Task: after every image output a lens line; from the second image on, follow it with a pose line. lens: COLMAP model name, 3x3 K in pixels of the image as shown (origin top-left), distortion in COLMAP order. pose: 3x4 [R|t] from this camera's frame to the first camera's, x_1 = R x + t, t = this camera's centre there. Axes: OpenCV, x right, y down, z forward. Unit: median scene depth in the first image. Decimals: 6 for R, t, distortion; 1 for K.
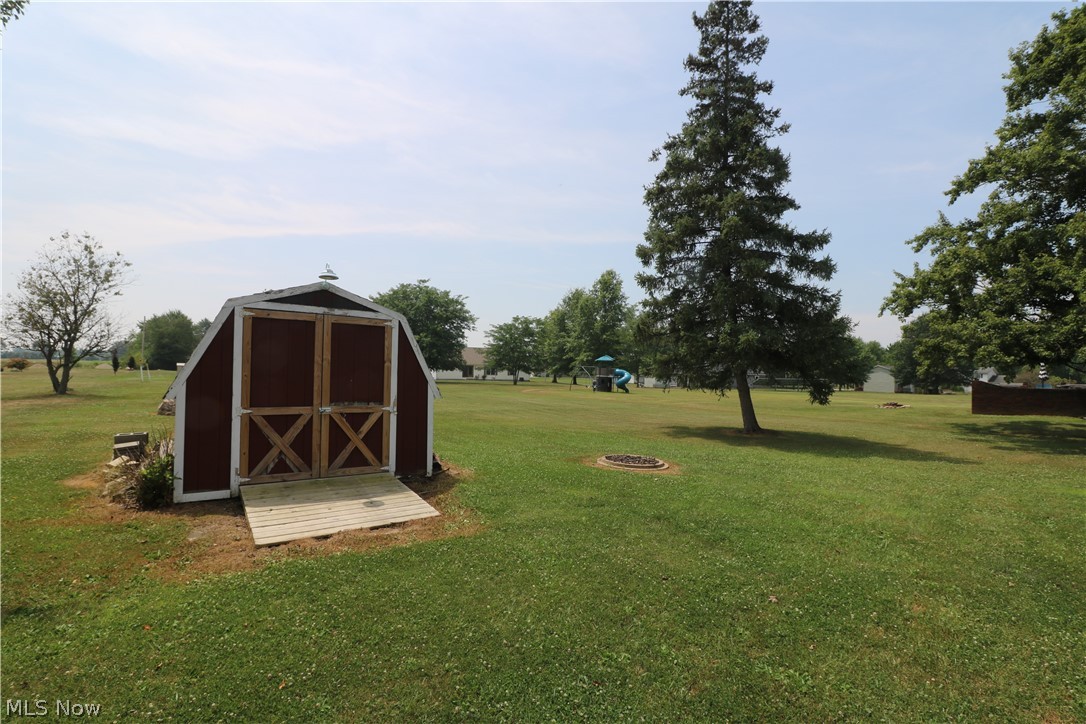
lens RADIAL K [[503.2, 0, 535.8], [0, 503.2, 358.4], [0, 0, 1]] dist [-0.009129, -0.000031]
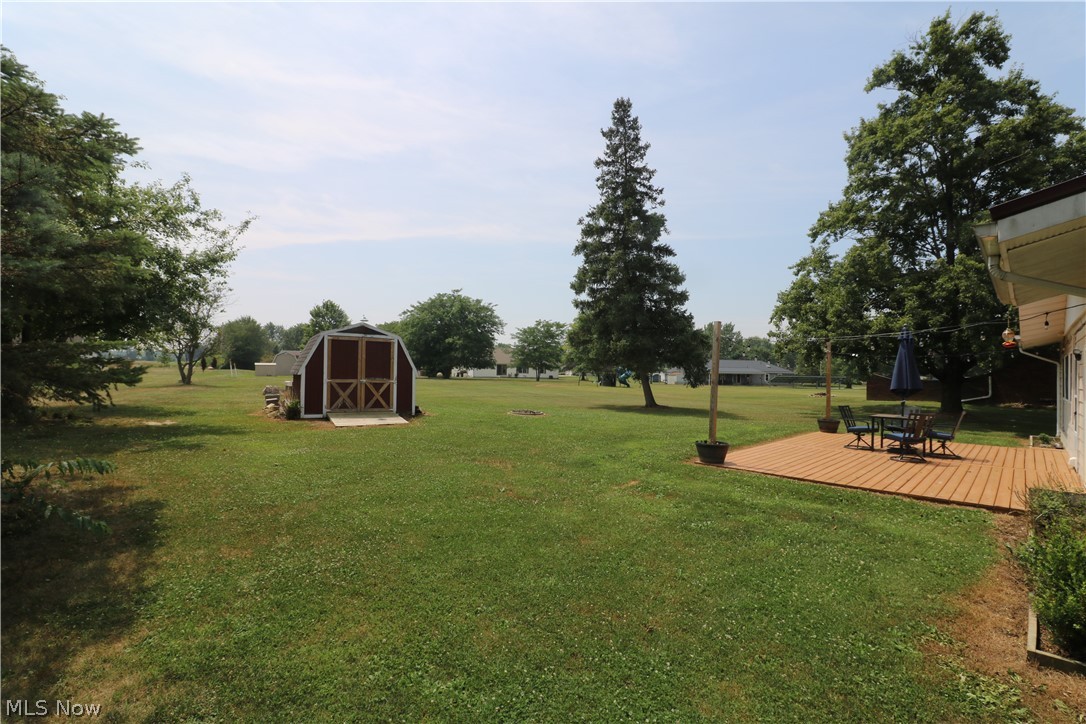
lens RADIAL K [[516.7, 0, 543.0], [0, 516.7, 362.0], [0, 0, 1]] dist [-0.000224, -0.000333]
pose [[0.995991, -0.003062, -0.089402, 0.092651], [0.003740, 0.999965, 0.007421, 0.001006], [0.089376, -0.007725, 0.995968, -0.192732]]
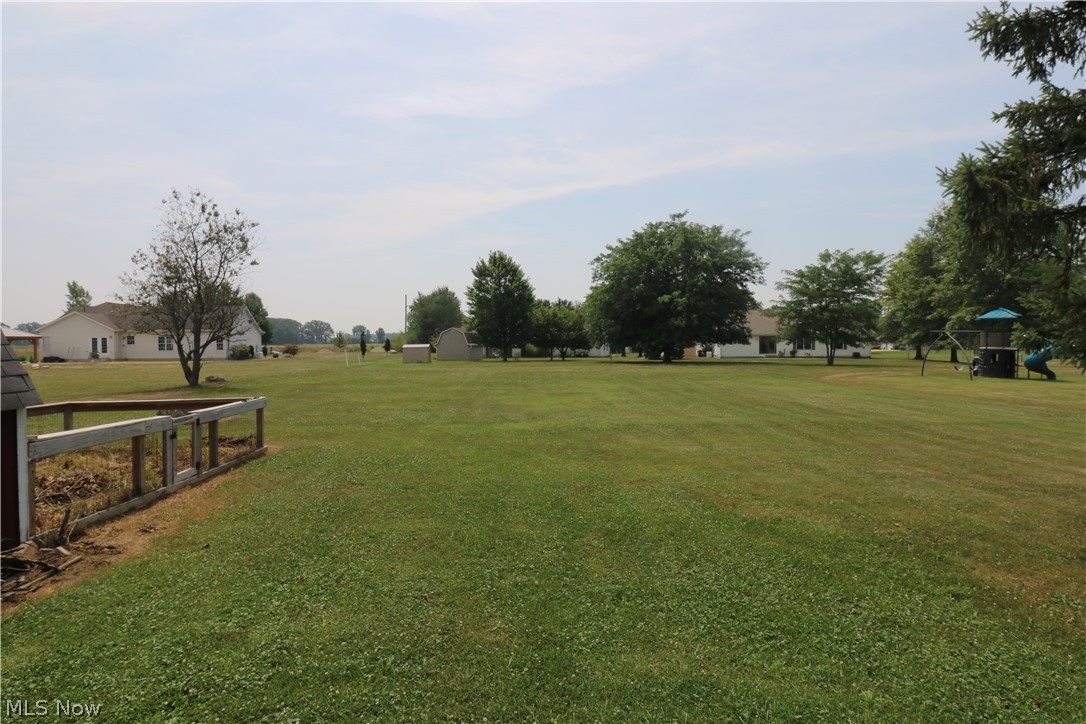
lens RADIAL K [[625.6, 0, 558.5], [0, 625.6, 350.0], [0, 0, 1]] dist [0.003317, -0.001618]
pose [[0.867842, -0.022045, -0.496350, 0.064463], [0.037619, 0.999063, 0.021402, 0.006398], [0.495413, -0.037245, 0.867858, 0.209990]]
